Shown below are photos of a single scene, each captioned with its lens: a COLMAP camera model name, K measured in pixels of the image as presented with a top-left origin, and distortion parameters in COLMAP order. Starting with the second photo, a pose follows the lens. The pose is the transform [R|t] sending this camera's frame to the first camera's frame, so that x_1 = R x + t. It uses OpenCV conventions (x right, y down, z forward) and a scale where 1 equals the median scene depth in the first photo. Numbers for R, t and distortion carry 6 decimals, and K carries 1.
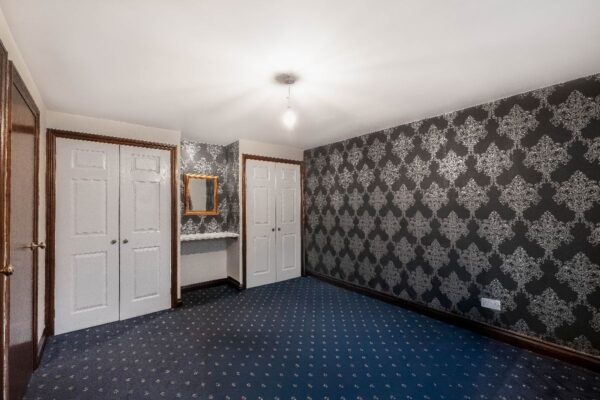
lens RADIAL K [[262.5, 0, 301.8], [0, 262.5, 200.7], [0, 0, 1]] dist [-0.000626, 0.000296]
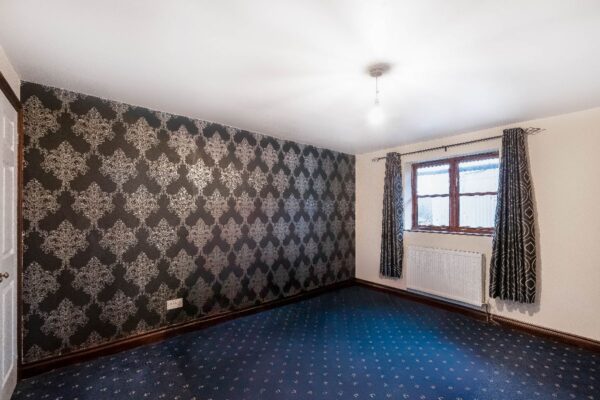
lens RADIAL K [[262.5, 0, 323.6], [0, 262.5, 215.3], [0, 0, 1]] dist [-0.000626, 0.000296]
pose [[-0.053498, -0.002715, 0.998564, -0.459998], [-0.019147, 0.999815, 0.001693, 0.016470], [-0.998384, -0.019029, -0.053540, 0.555089]]
